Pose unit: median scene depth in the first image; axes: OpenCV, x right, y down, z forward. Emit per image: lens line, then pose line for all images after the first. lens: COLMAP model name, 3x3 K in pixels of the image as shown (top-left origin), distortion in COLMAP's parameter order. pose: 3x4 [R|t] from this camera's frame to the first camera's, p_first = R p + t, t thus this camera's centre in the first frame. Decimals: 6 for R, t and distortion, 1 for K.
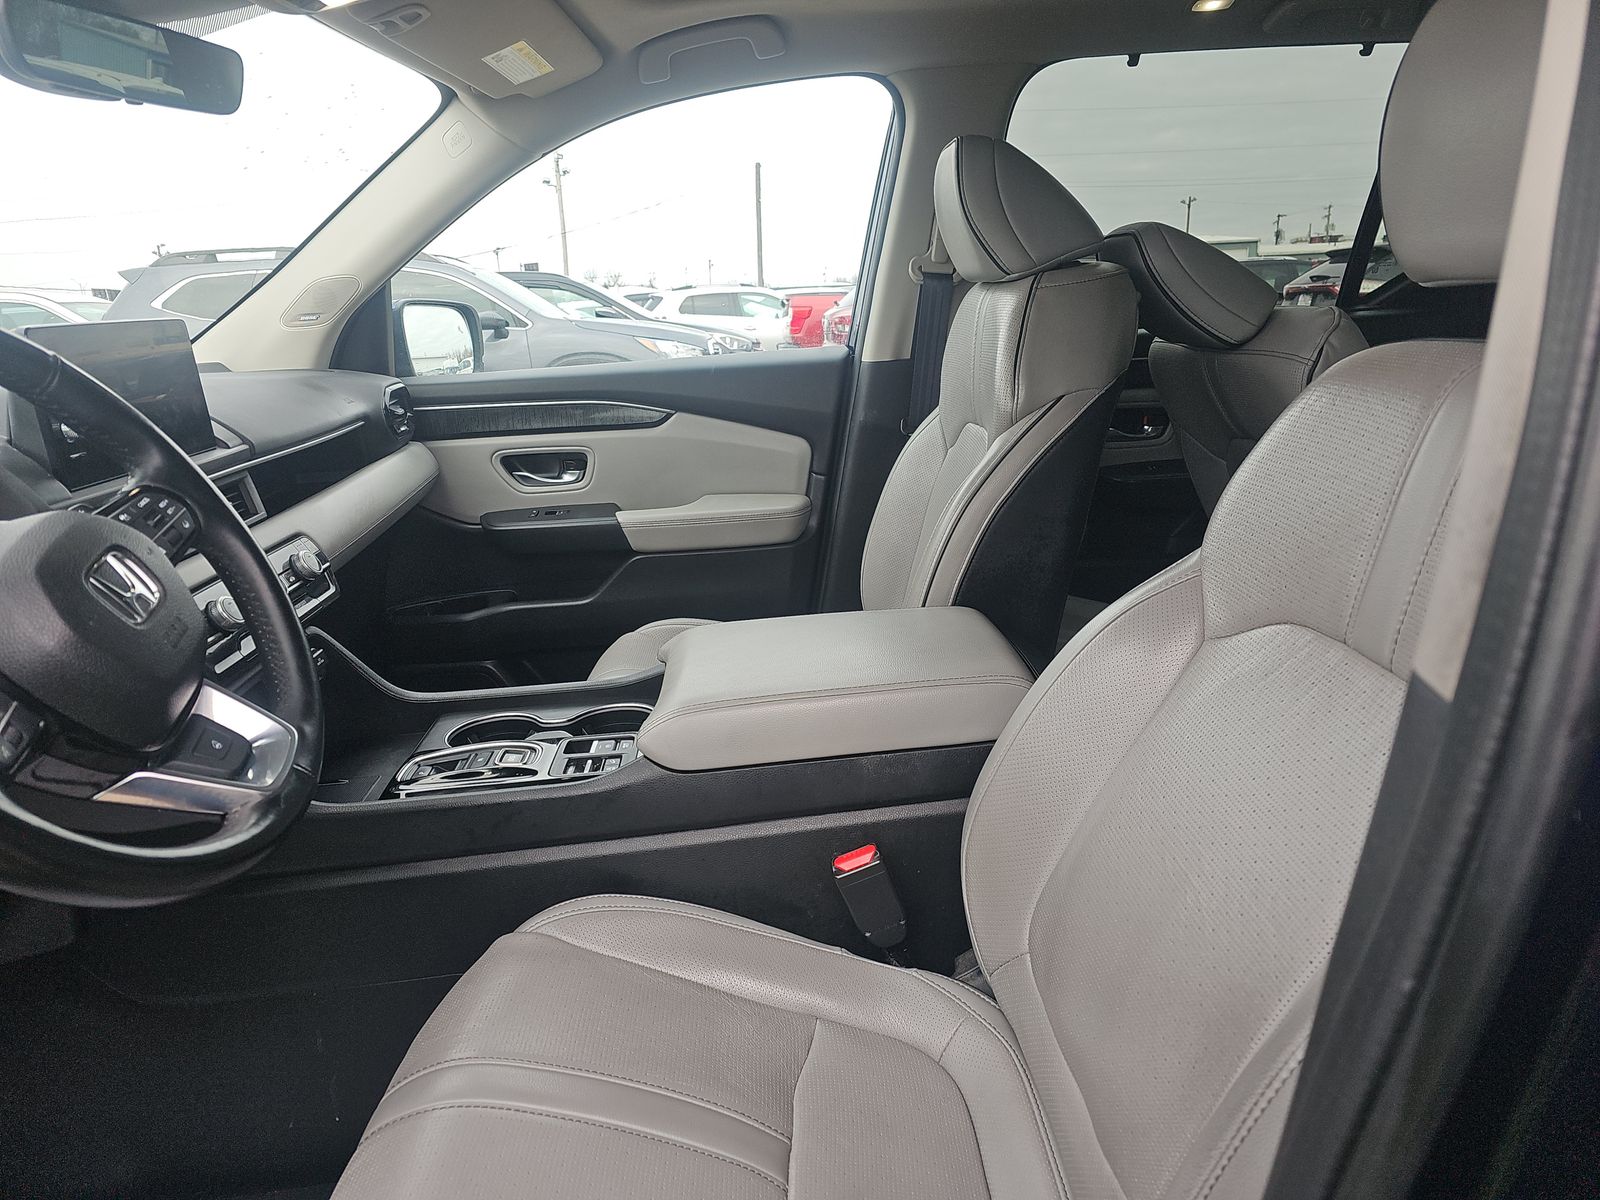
lens RADIAL K [[1071.3, 0, 807.7], [0, 1071.3, 573.7], [0, 0, 1]] dist [0.015276, 0.000745]
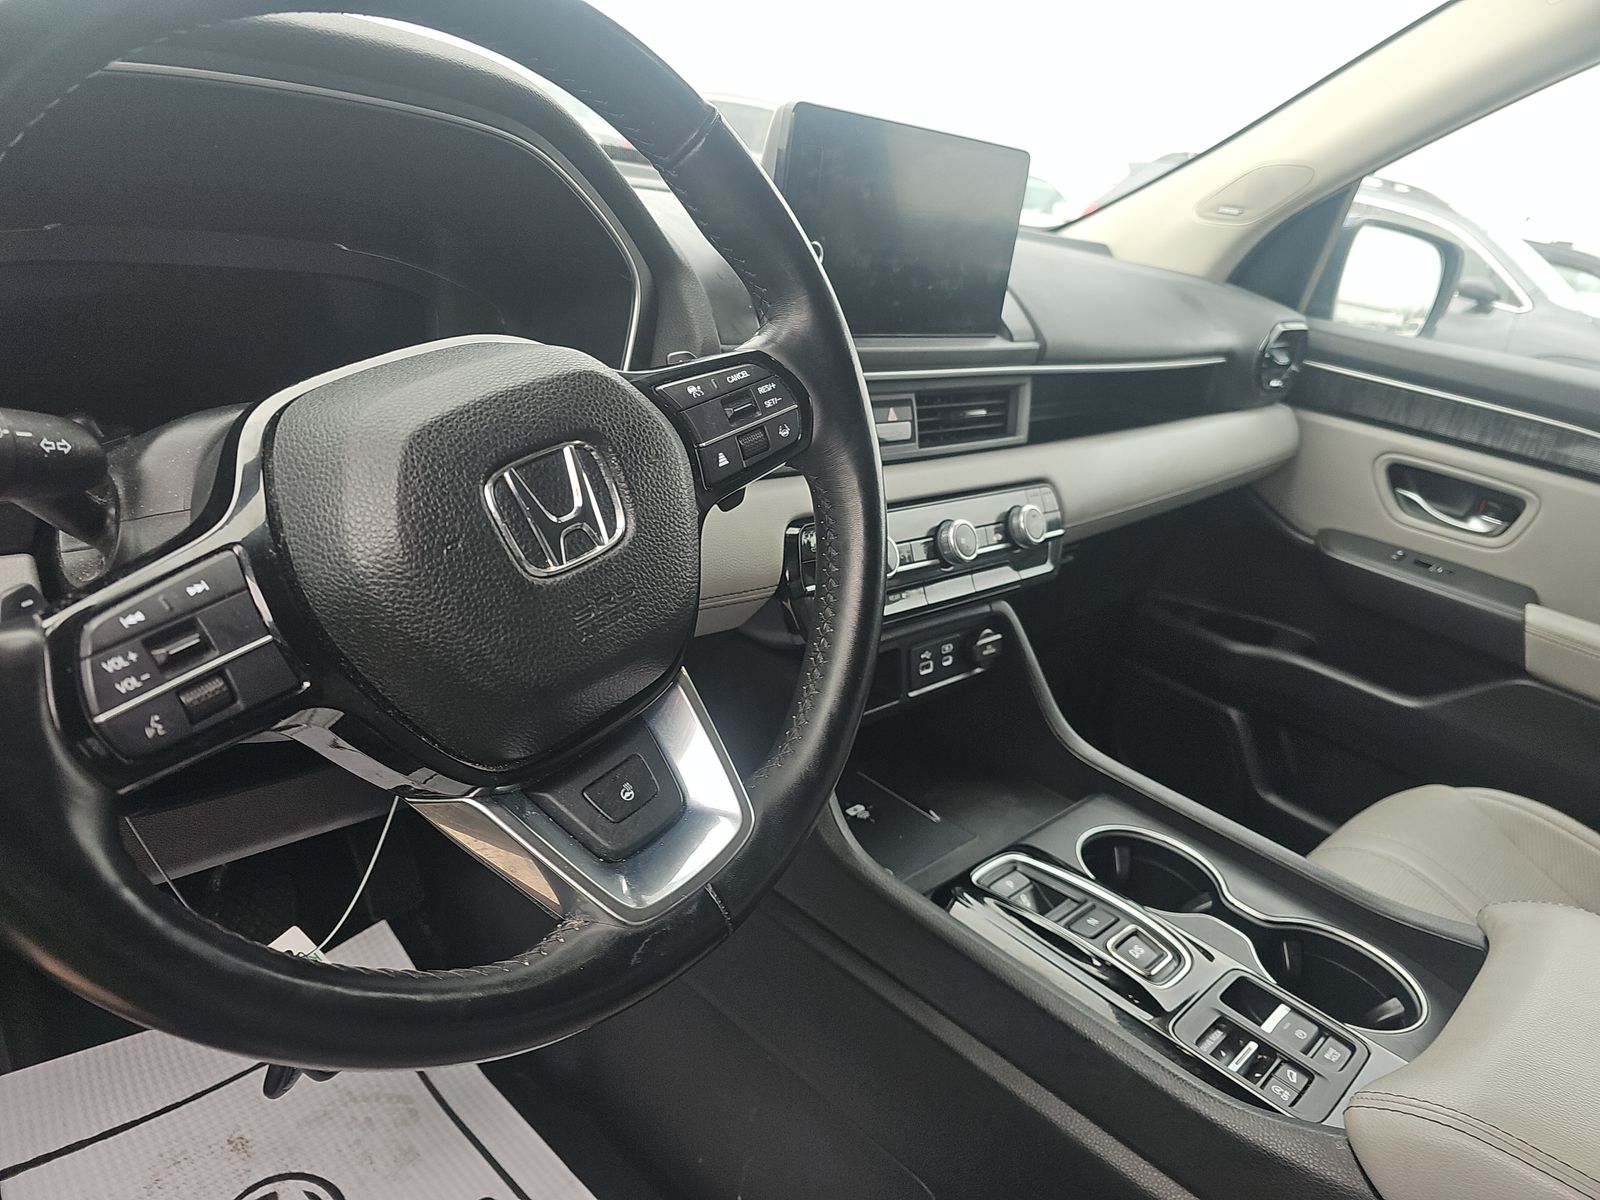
lens RADIAL K [[1067.5, 0, 800.0], [0, 1067.5, 600.0], [0, 0, 1]] dist [0.054854, -0.049689]
pose [[0.653482, 0.426688, -0.625219, -0.086140], [-0.374808, 0.900014, 0.222474, -0.059211], [0.657633, 0.088954, 0.748068, 0.332037]]
